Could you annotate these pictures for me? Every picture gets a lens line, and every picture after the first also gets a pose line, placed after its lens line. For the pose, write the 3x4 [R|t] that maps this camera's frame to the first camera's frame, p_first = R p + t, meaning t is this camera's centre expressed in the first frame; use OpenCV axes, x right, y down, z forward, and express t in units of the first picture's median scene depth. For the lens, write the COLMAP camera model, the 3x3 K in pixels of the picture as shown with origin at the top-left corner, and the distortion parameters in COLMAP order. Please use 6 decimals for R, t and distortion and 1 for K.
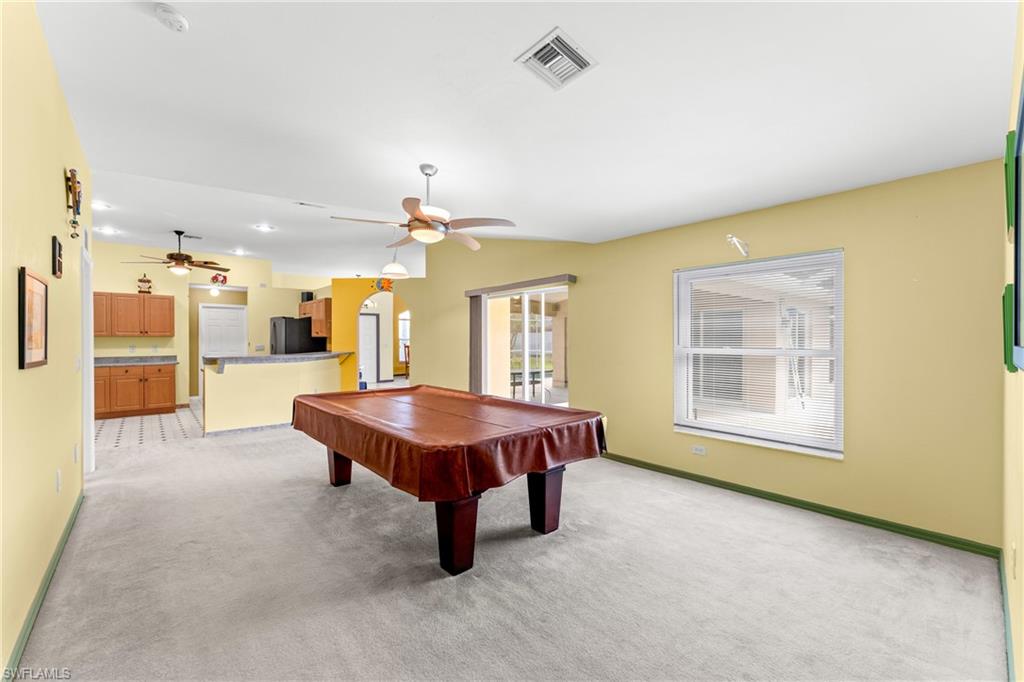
lens RADIAL K [[421.1, 0, 515.3], [0, 421.1, 338.2], [0, 0, 1]] dist [0.001144, -0.001375]
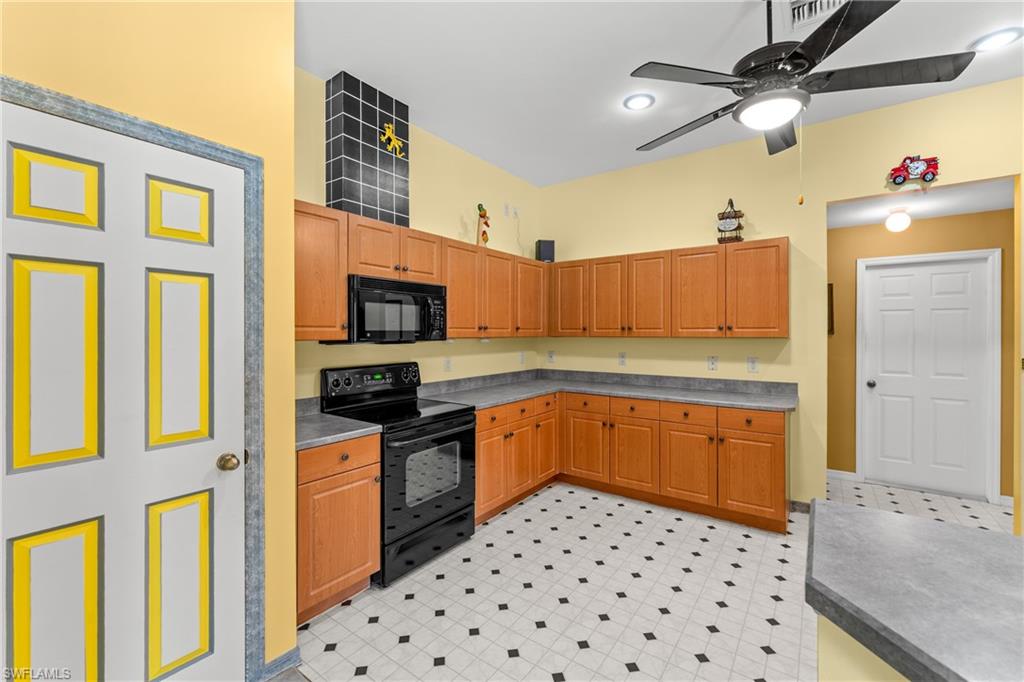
lens RADIAL K [[428.9, 0, 511.2], [0, 428.9, 335.6], [0, 0, 1]] dist [-0.001834, -0.000244]
pose [[0.219169, 0.005718, -0.975670, -0.473659], [0.001803, 0.999979, 0.006266, -0.009295], [0.975685, -0.003132, 0.219154, 0.659486]]
